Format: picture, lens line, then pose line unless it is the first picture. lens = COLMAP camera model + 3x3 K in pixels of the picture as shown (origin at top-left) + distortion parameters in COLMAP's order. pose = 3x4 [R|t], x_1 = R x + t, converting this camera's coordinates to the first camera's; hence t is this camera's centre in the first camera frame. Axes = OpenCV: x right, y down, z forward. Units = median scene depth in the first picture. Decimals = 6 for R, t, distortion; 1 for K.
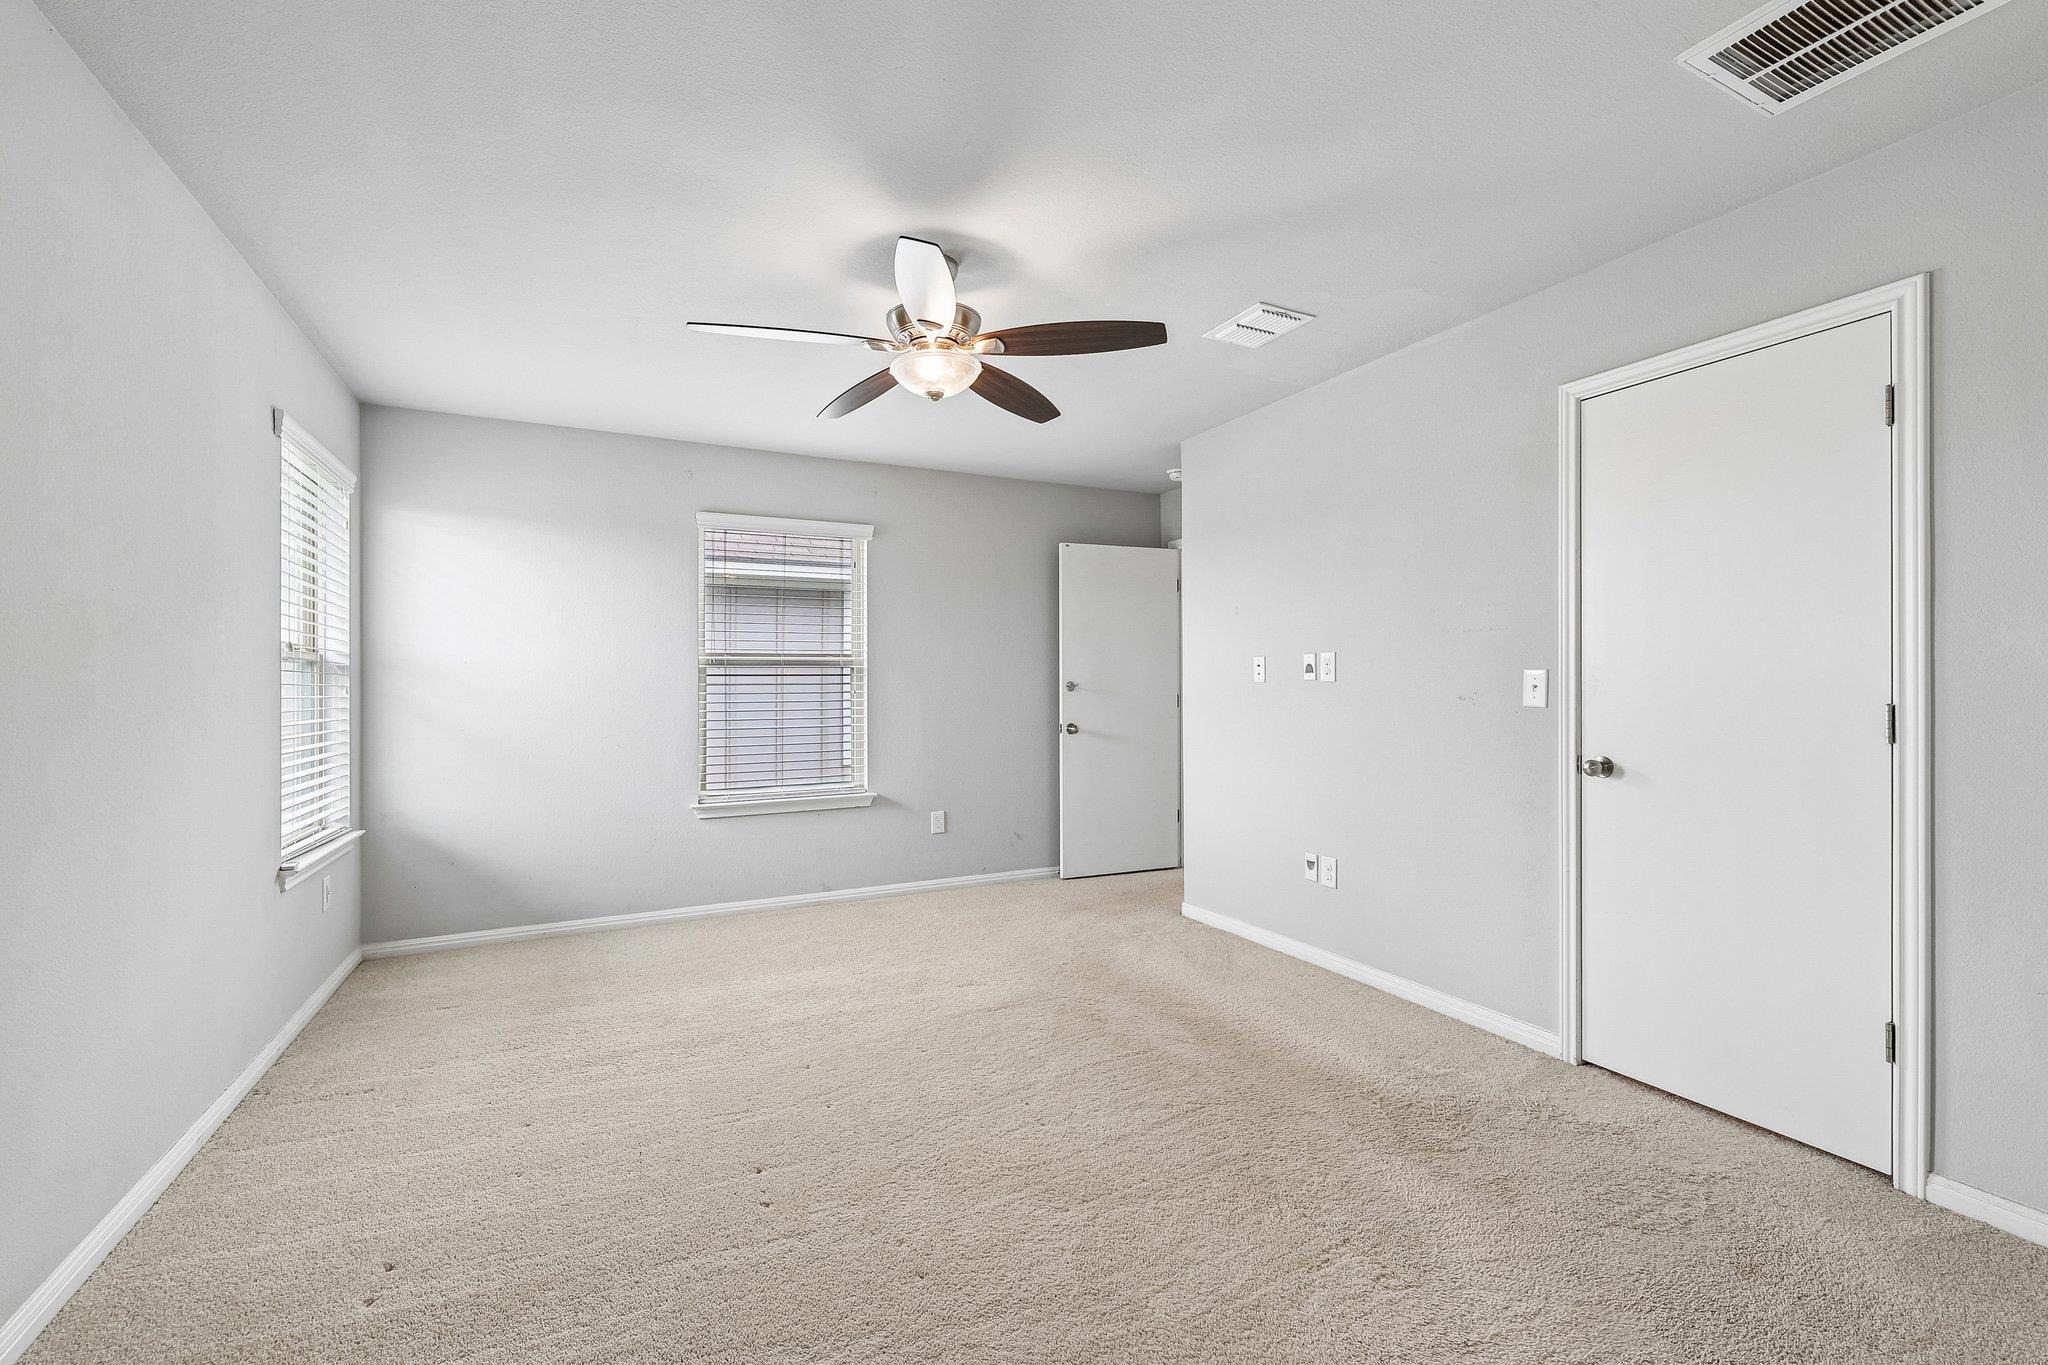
lens RADIAL K [[869.4, 0, 1024.9], [0, 869.4, 681.6], [0, 0, 1]] dist [-0.000193, 0.000785]
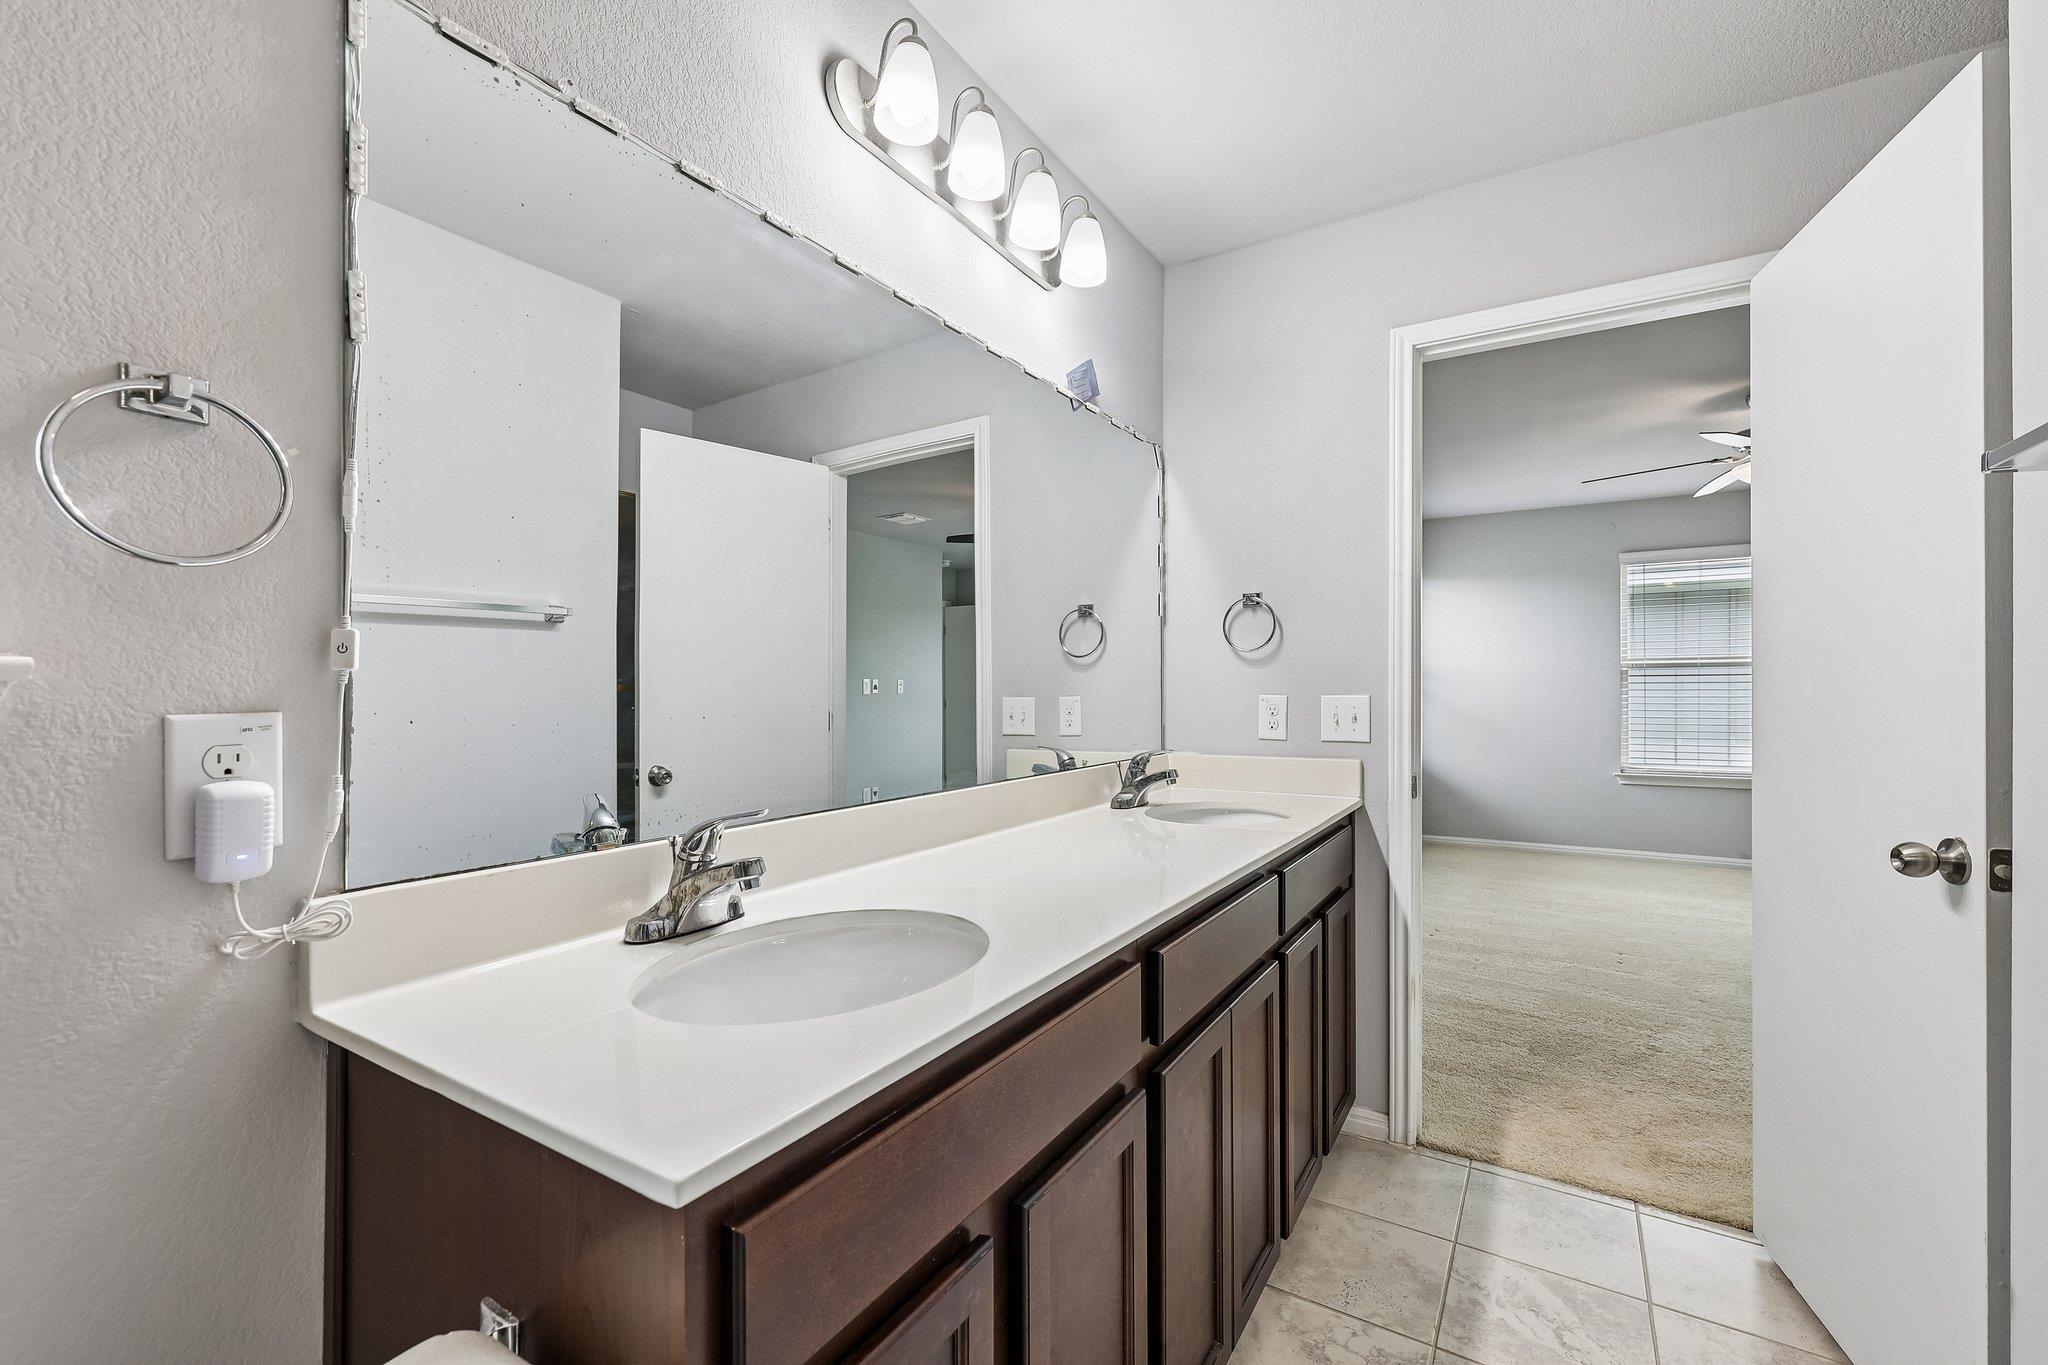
lens RADIAL K [[869.4, 0, 1016.6], [0, 869.4, 689.6], [0, 0, 1]] dist [-0.000193, 0.000785]
pose [[0.521144, -0.001294, -0.853468, 0.278379], [0.009330, 0.999948, 0.004181, -0.000498], [0.853418, -0.010141, 0.521129, -0.480278]]
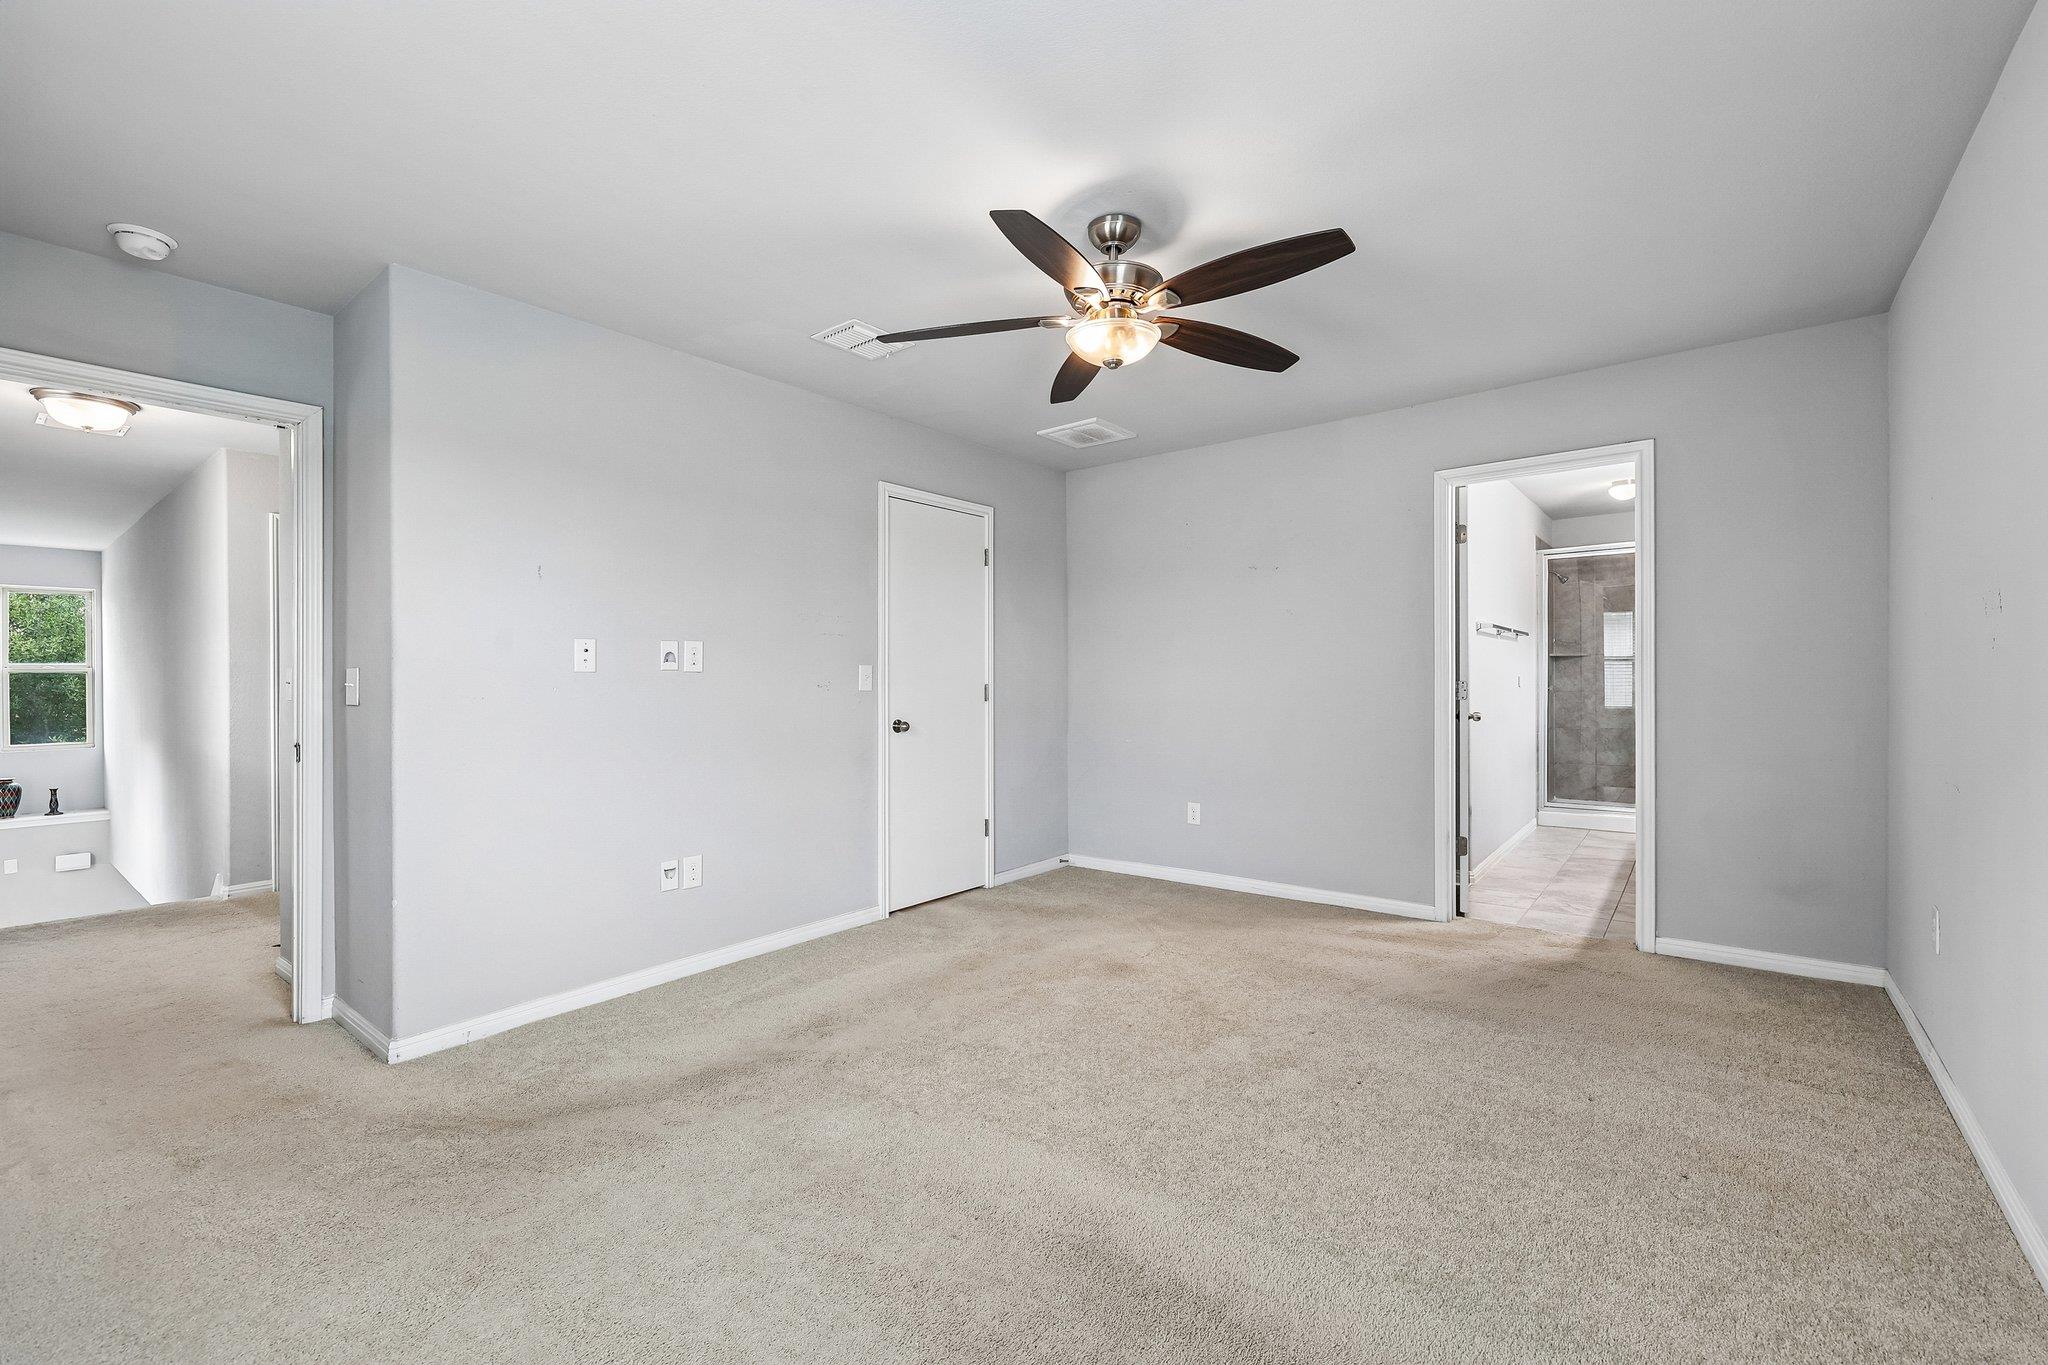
lens RADIAL K [[869.4, 0, 1025.1], [0, 869.4, 680.6], [0, 0, 1]] dist [-0.000193, 0.000785]
pose [[-0.409014, 0.007913, 0.912494, -0.540704], [0.004943, 0.999967, -0.006456, 0.014047], [-0.912515, 0.001870, -0.409040, 0.850484]]
